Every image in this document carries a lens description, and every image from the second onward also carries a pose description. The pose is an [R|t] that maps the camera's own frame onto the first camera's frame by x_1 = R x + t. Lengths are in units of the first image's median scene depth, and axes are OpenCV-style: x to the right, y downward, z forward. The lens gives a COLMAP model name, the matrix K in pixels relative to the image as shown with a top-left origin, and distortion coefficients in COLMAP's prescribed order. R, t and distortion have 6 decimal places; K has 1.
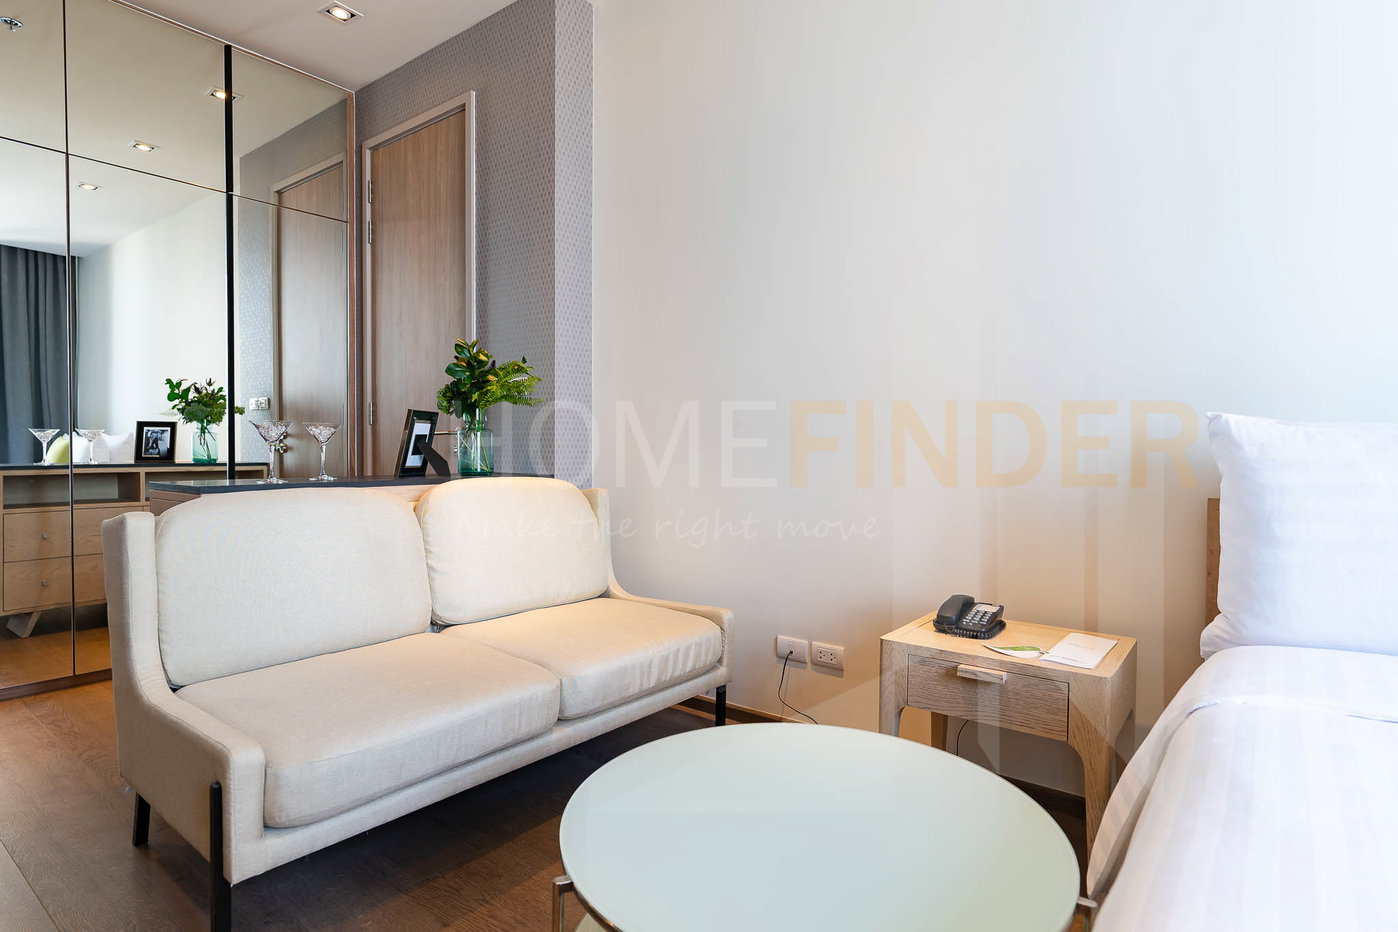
lens RADIAL K [[738.7, 0, 699.0], [0, 738.7, 466.0], [0, 0, 1]] dist [-0.000357, 0.001038]
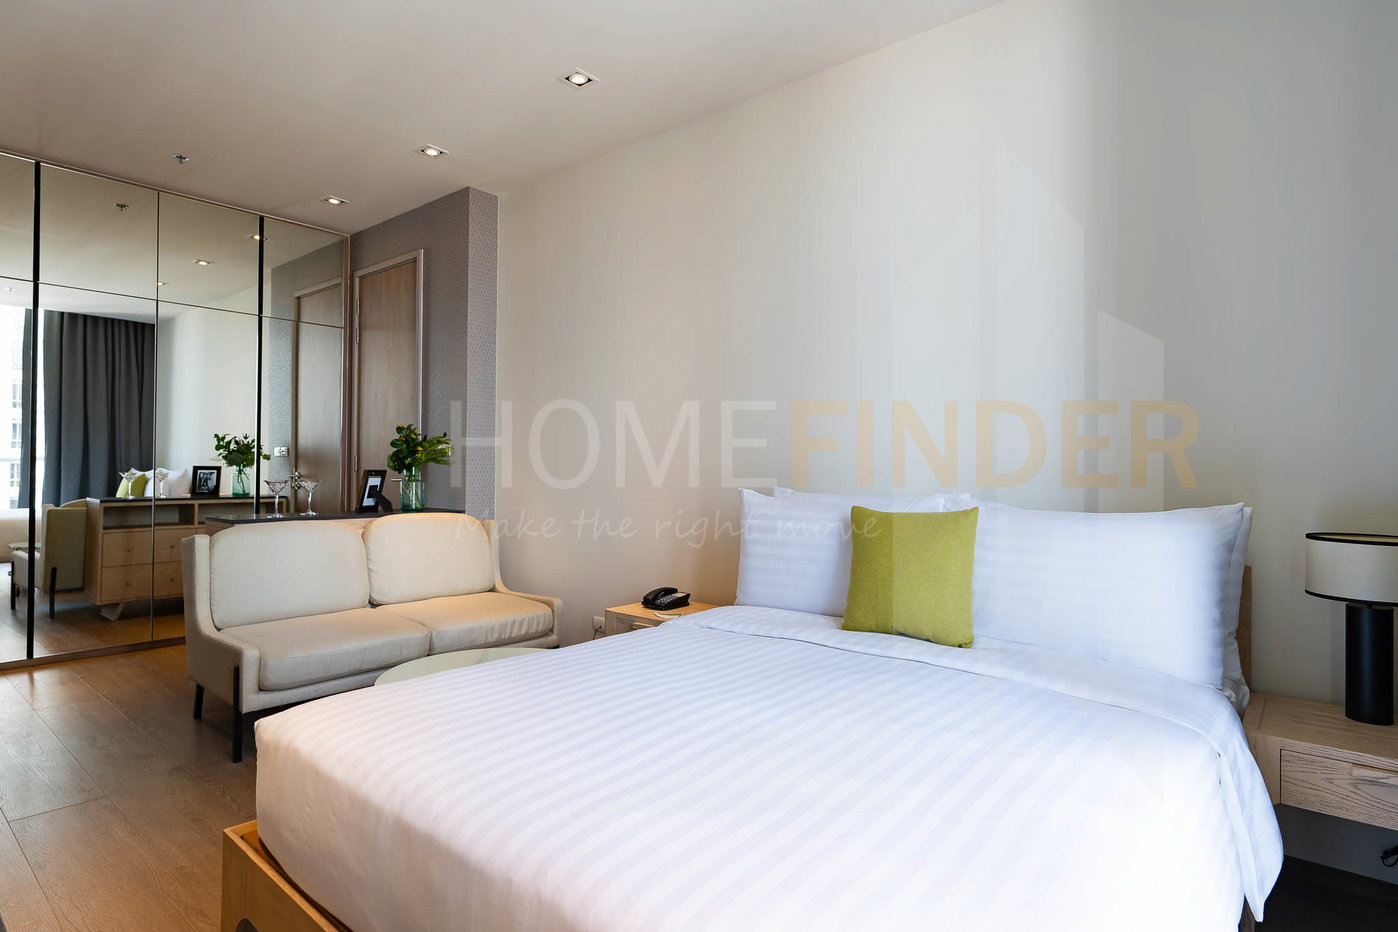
lens RADIAL K [[738.7, 0, 699.0], [0, 738.7, 466.0], [0, 0, 1]] dist [-0.000357, 0.001038]
pose [[0.999203, 0.003756, -0.039749, 0.306909], [-0.004862, 0.999602, -0.027783, -0.035533], [0.039629, 0.027954, 0.998823, -0.439721]]
